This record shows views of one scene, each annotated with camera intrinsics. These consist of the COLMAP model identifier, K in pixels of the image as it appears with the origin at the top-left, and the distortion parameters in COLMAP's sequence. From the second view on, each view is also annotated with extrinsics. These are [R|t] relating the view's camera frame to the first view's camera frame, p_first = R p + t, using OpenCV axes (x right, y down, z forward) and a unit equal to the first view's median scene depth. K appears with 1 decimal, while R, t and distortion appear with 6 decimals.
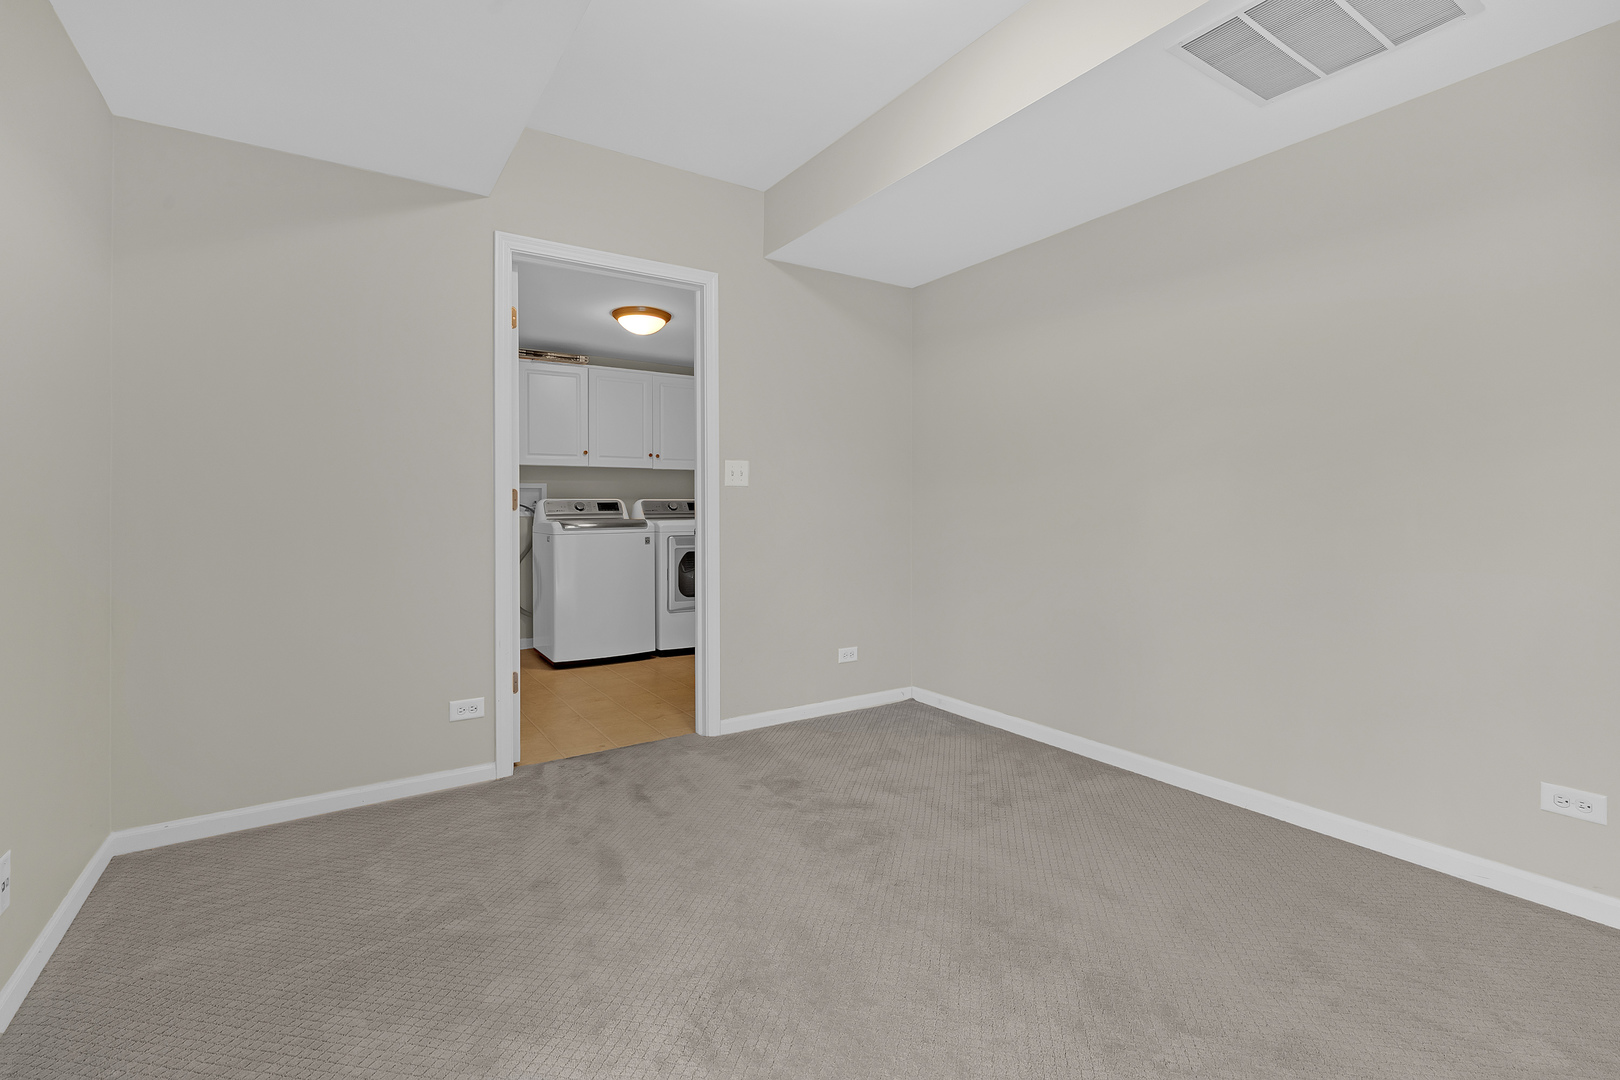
lens RADIAL K [[722.5, 0, 822.2], [0, 722.5, 499.1], [0, 0, 1]] dist [-0.001626, -0.001439]
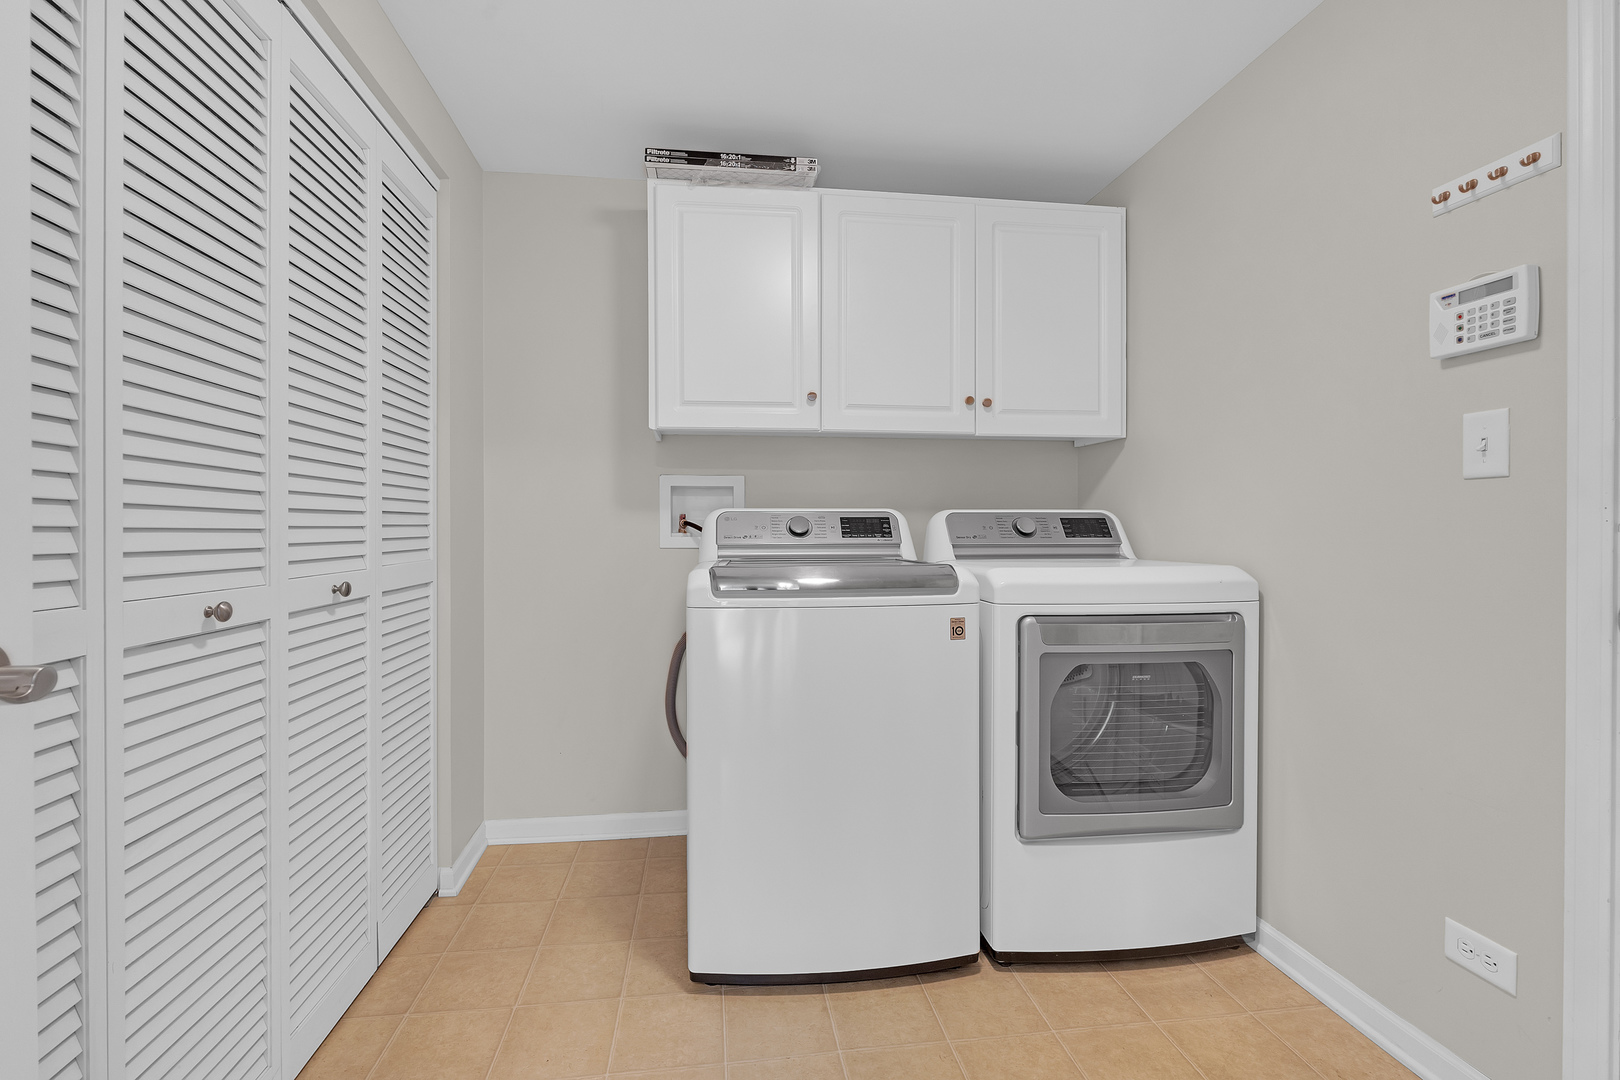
lens RADIAL K [[722.5, 0, 803.6], [0, 722.5, 531.1], [0, 0, 1]] dist [-0.001626, -0.001439]
pose [[0.893756, 0.005271, -0.448522, -0.153803], [0.000539, 0.999918, 0.012825, 0.007744], [0.448553, -0.011705, 0.893680, 0.660226]]
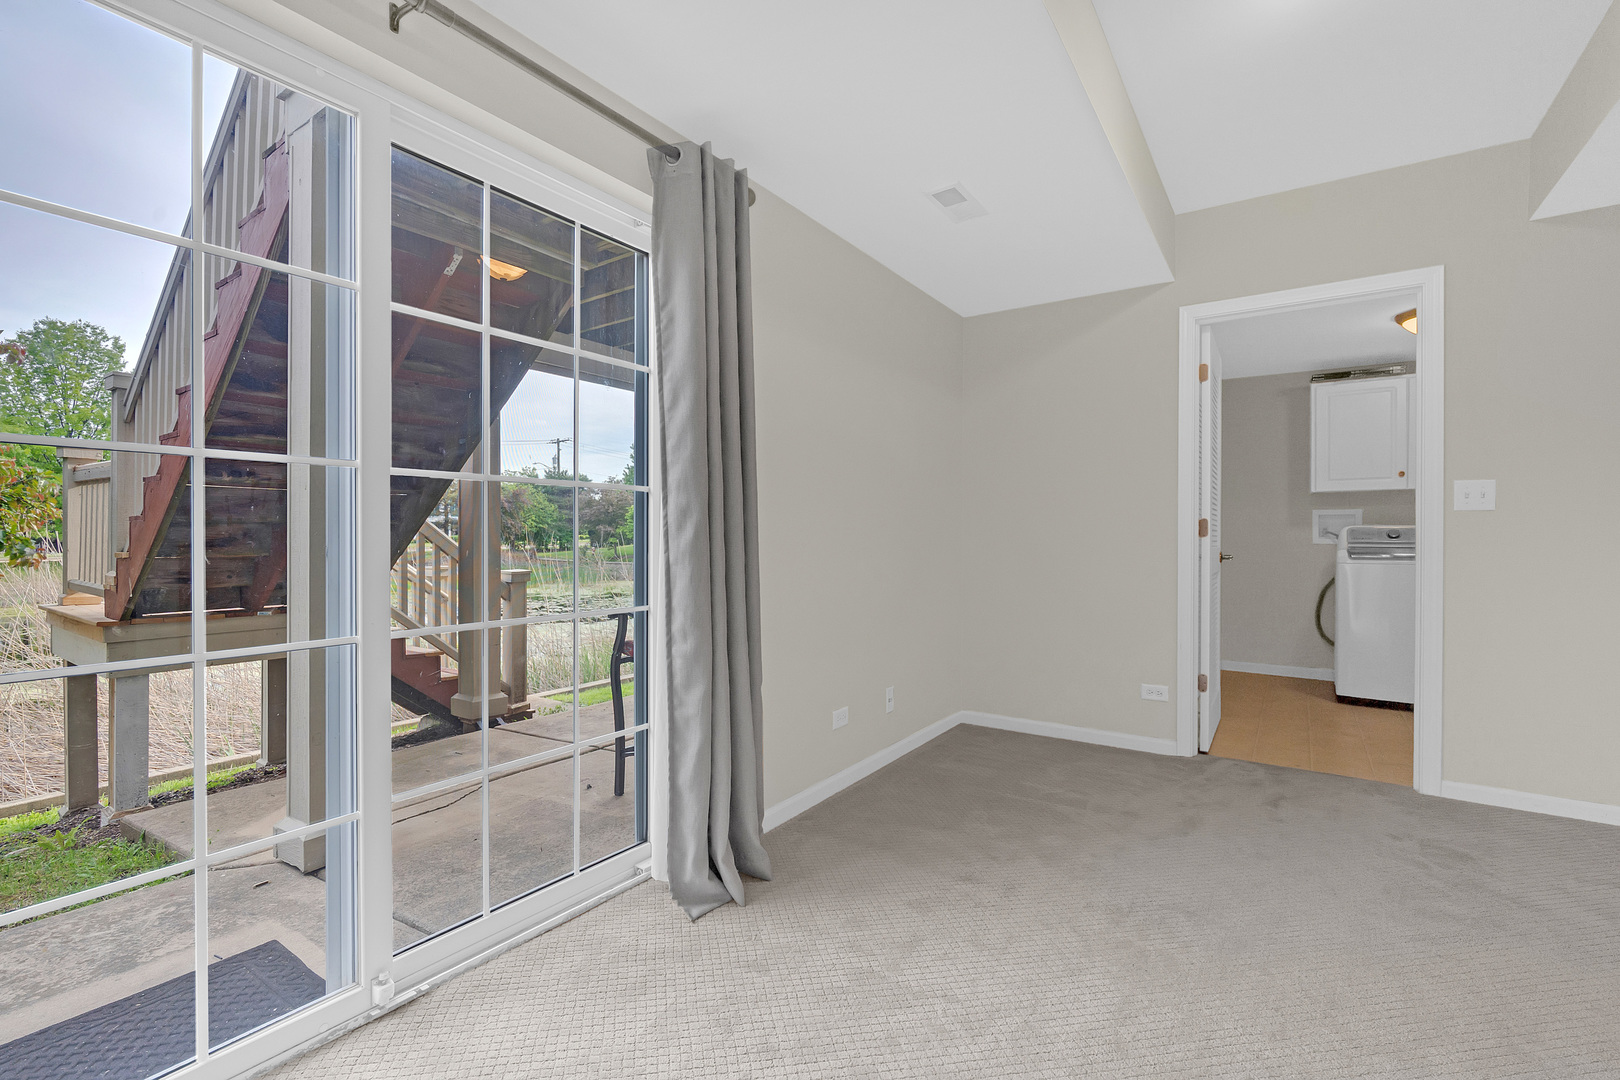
lens RADIAL K [[722.5, 0, 784.5], [0, 722.5, 533.7], [0, 0, 1]] dist [-0.001626, -0.001439]
pose [[0.348100, 0.004951, -0.937444, 0.255483], [0.005773, 0.999956, 0.007425, -0.001249], [0.937439, -0.007997, 0.348056, -0.028375]]
